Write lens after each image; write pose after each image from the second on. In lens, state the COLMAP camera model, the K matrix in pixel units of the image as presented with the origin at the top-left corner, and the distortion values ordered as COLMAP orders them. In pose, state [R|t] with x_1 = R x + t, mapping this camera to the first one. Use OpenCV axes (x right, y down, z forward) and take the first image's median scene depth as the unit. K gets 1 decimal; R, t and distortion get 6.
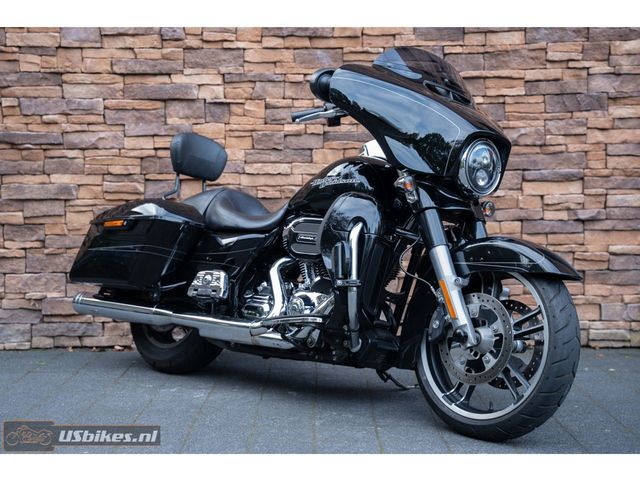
lens RADIAL K [[1111.1, 0, 314.6], [0, 1111.1, 238.6], [0, 0, 1]] dist [0.279247, 0.010458]
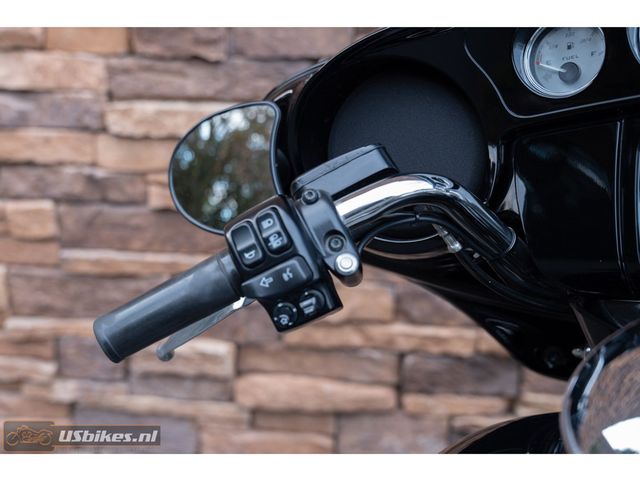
lens RADIAL K [[863.6, 0, 246.7], [0, 863.6, 277.1], [0, 0, 1]] dist [0.036745, 0.029440]
pose [[0.994553, 0.042478, -0.095187, 0.003928], [-0.010513, 0.949418, 0.313838, -0.098465], [0.103703, -0.311128, 0.944693, 0.751272]]
